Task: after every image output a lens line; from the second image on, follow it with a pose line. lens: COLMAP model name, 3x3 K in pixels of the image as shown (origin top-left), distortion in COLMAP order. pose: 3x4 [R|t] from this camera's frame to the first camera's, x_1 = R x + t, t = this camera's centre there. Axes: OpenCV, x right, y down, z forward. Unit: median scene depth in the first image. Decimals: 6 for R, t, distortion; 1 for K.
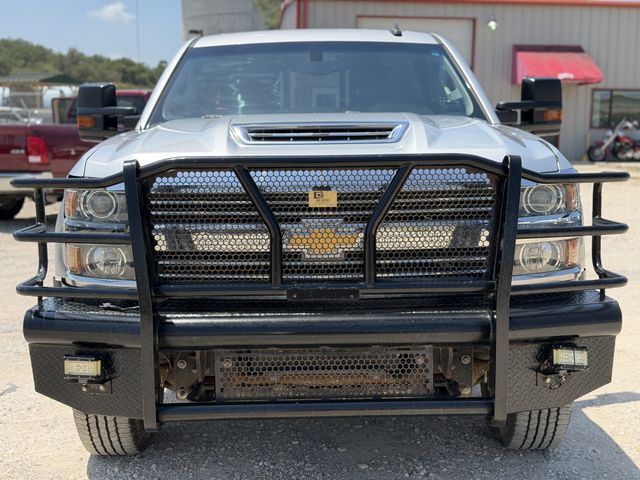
lens RADIAL K [[957.6, 0, 320.0], [0, 957.6, 240.0], [0, 0, 1]] dist [0.070947, 0.145074]
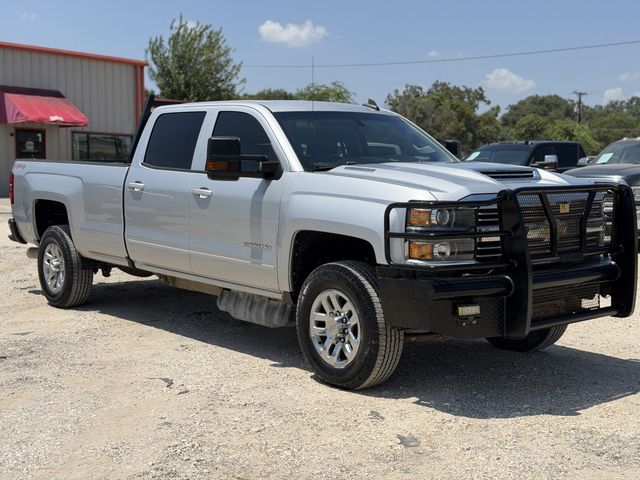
lens RADIAL K [[957.6, 0, 320.0], [0, 957.6, 240.0], [0, 0, 1]] dist [0.070947, 0.145074]
pose [[0.777258, -0.048712, 0.627294, -1.418446], [0.072393, 0.997301, -0.012256, 0.007542], [-0.625004, 0.054938, 0.778686, -0.168739]]
